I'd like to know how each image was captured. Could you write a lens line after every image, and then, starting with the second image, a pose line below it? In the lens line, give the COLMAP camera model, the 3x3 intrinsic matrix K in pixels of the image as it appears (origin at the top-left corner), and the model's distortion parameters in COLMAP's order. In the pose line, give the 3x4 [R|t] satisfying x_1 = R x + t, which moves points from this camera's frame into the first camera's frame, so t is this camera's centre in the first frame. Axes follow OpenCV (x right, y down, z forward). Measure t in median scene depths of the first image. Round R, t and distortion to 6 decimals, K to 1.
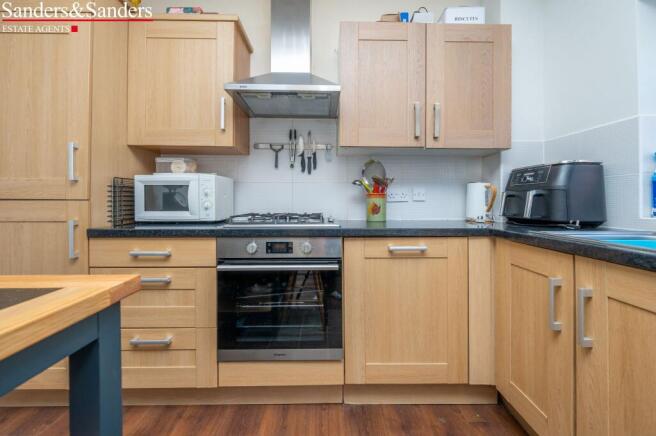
lens RADIAL K [[271.6, 0, 326.6], [0, 271.6, 199.1], [0, 0, 1]] dist [0.000015, 0.000002]
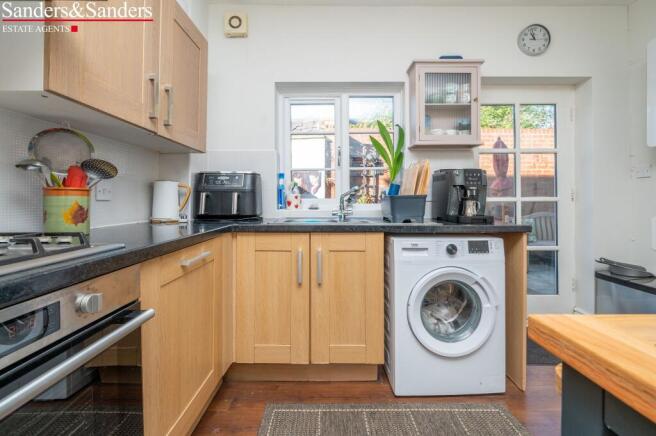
lens RADIAL K [[271.6, 0, 326.6], [0, 271.6, 199.1], [0, 0, 1]] dist [0.000015, 0.000002]
pose [[0.018638, 0.006289, 0.999807, -0.492945], [-0.006908, 0.999957, -0.006161, 0.004953], [-0.999802, -0.006791, 0.018680, 0.563193]]
